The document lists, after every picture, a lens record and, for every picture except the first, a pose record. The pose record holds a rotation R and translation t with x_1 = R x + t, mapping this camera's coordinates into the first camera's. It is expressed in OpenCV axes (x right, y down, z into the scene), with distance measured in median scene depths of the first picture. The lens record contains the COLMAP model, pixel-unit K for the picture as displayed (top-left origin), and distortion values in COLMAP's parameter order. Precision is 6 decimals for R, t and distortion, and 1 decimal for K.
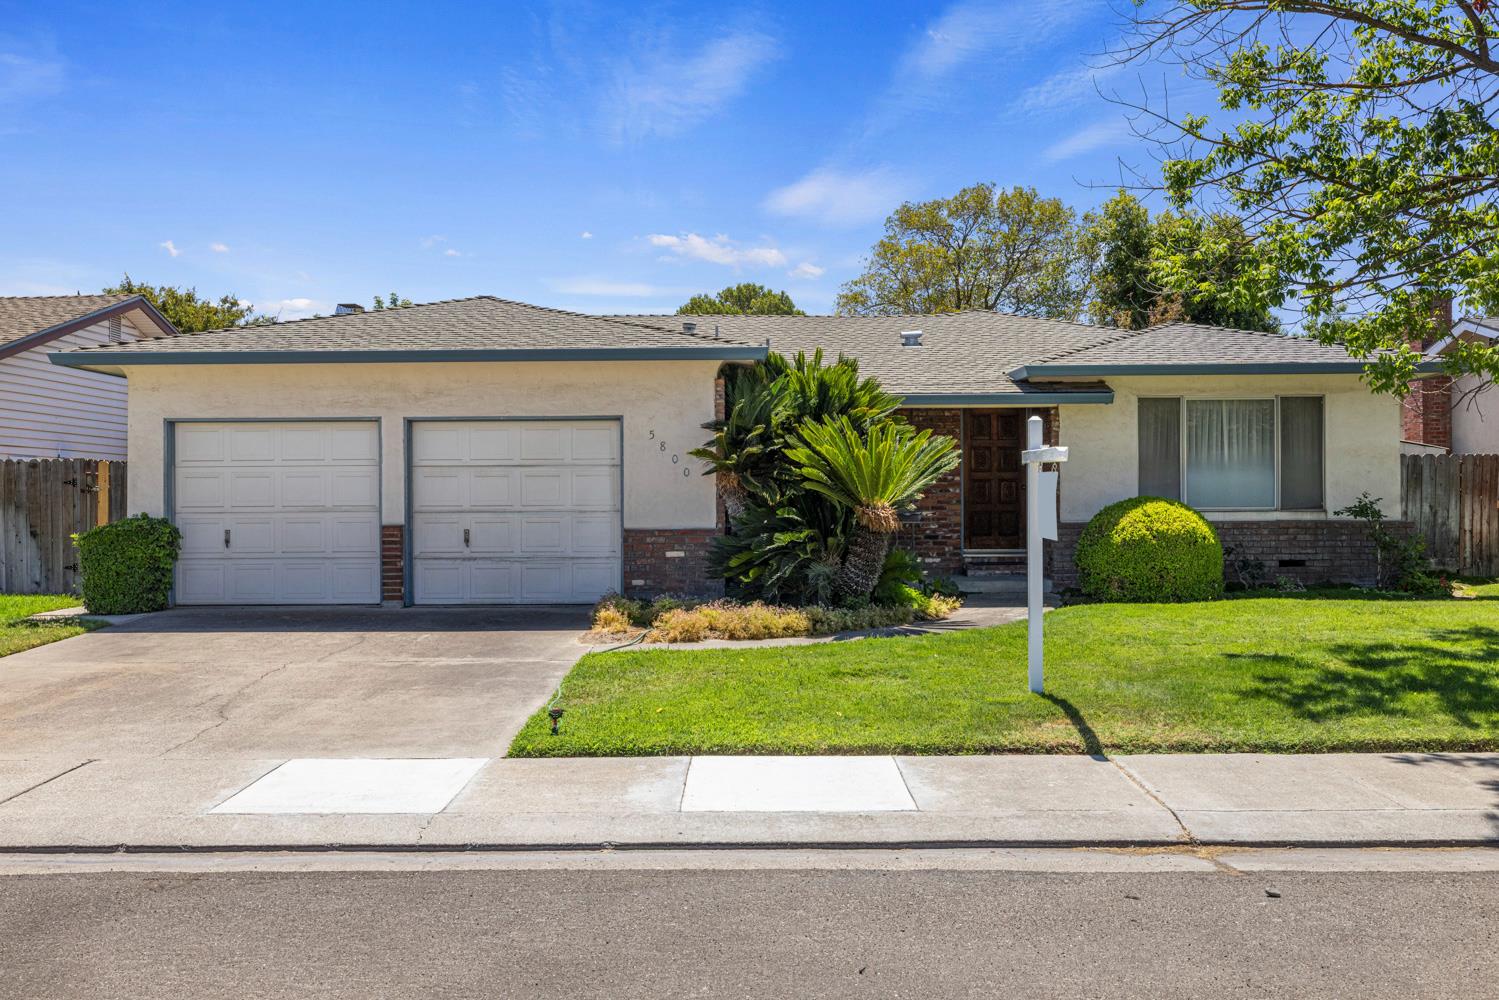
lens RADIAL K [[1286.2, 0, 747.5], [0, 1286.2, 498.5], [0, 0, 1]] dist [0.003735, 0.003977]
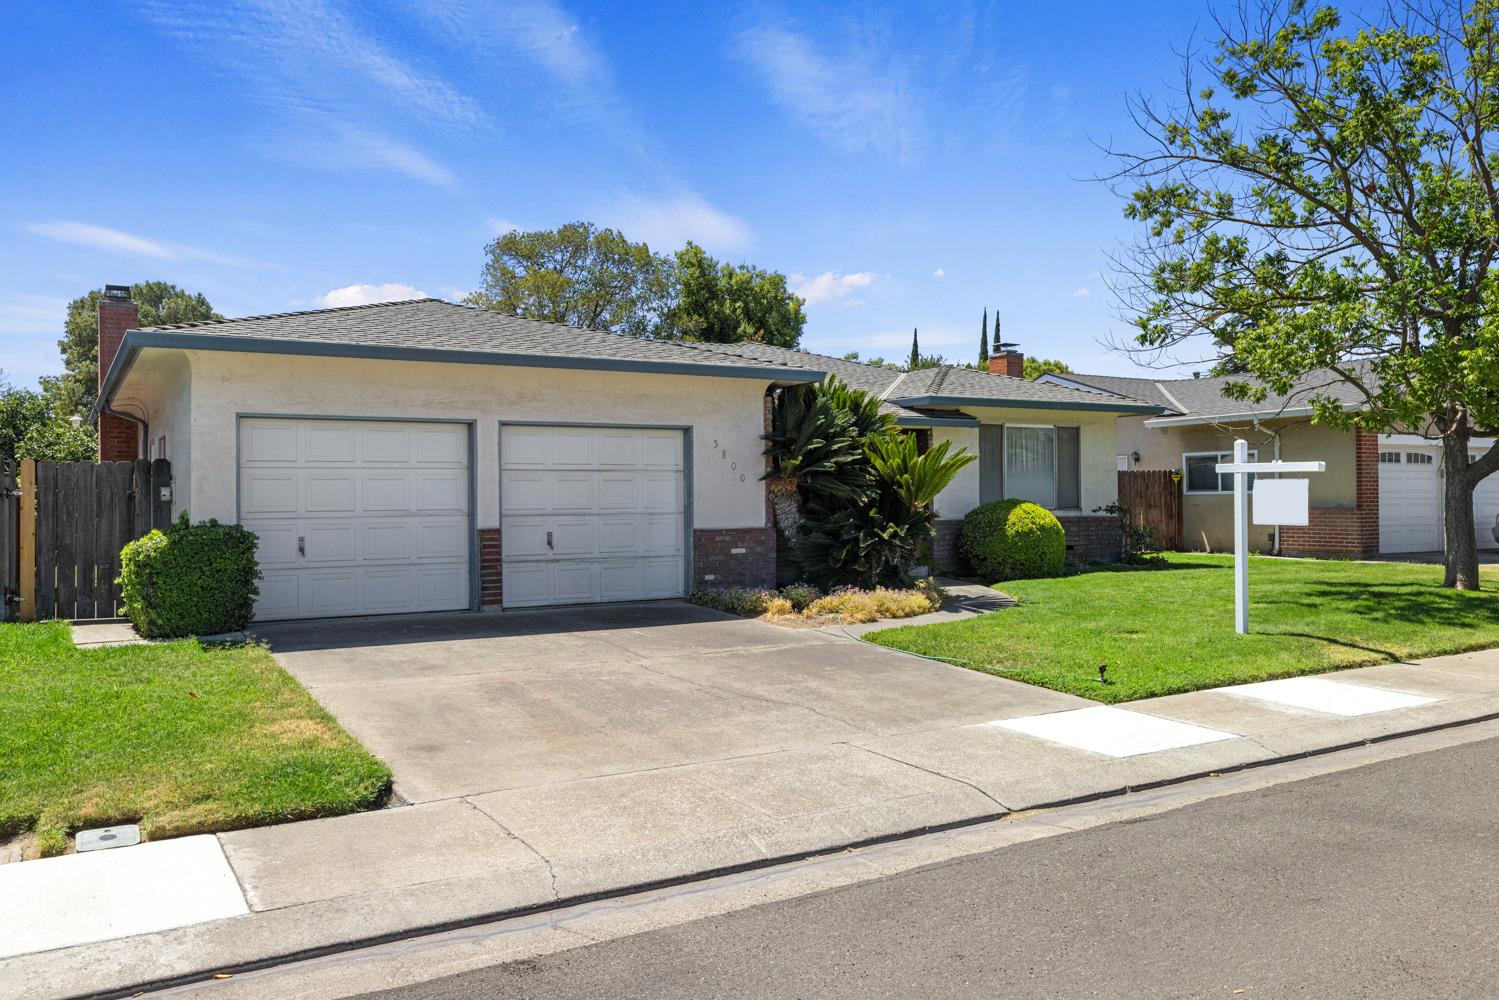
lens RADIAL K [[1171.6, 0, 750.9], [0, 1171.6, 498.4], [0, 0, 1]] dist [0.005801, 0.000894]
pose [[0.847905, -0.001040, 0.530147, -0.577700], [0.003388, 0.999988, -0.003458, 0.000970], [-0.530137, 0.004728, 0.847899, 0.124976]]
